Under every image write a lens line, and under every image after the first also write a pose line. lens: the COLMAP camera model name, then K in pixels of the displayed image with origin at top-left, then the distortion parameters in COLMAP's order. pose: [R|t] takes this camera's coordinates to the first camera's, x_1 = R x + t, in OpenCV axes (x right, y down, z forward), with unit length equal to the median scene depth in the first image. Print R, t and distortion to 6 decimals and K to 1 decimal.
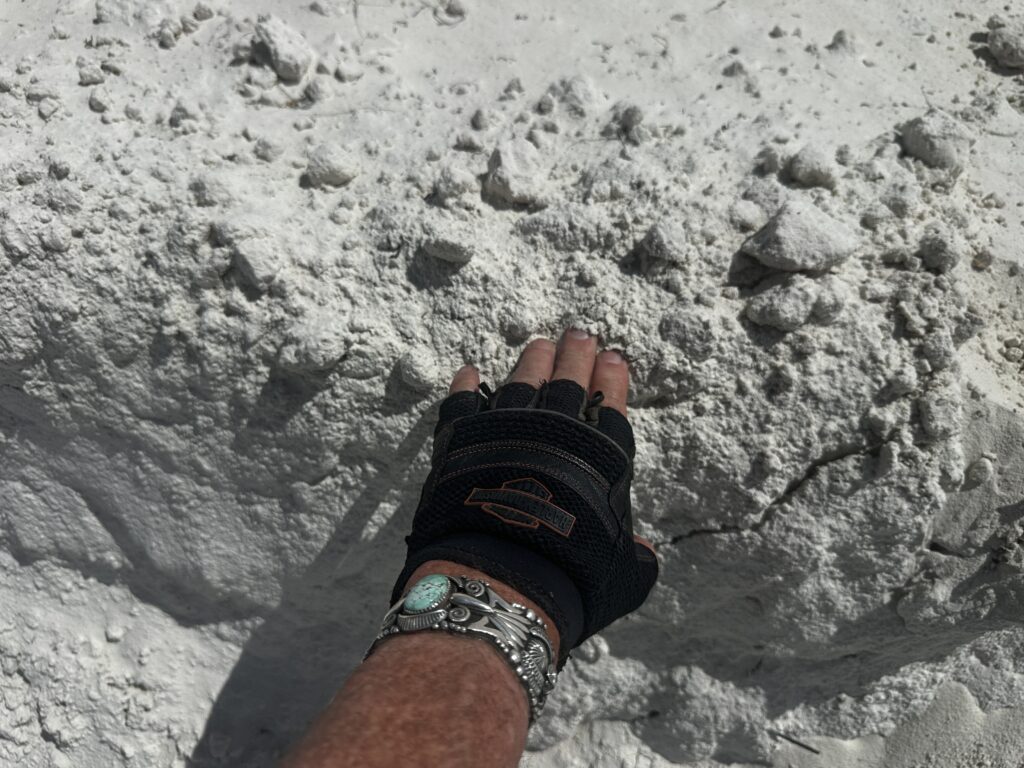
lens RADIAL K [[737.6, 0, 512.0], [0, 737.6, 384.0], [0, 0, 1]] dist [0.068285, -0.031097]
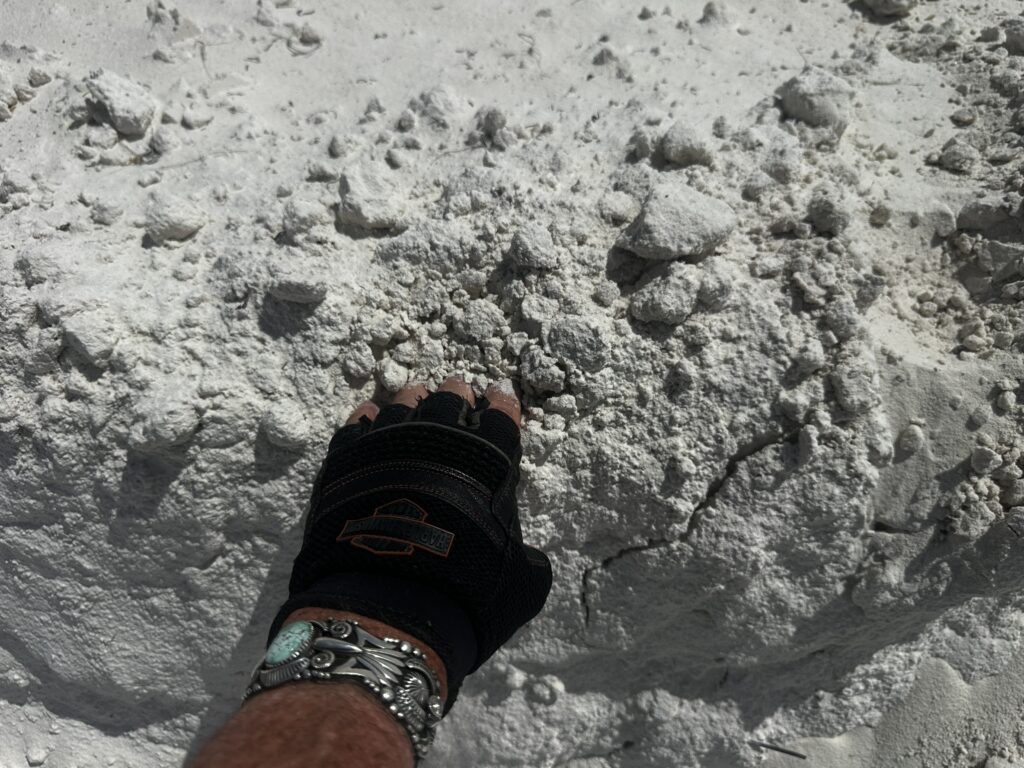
lens RADIAL K [[718.0, 0, 512.0], [0, 718.0, 384.0], [0, 0, 1]] dist [0.105204, -0.096987]
pose [[0.987688, -0.155400, 0.017958, 0.128438], [0.155722, 0.987633, -0.018207, -0.011747], [-0.014907, 0.020780, 0.999673, 0.100519]]
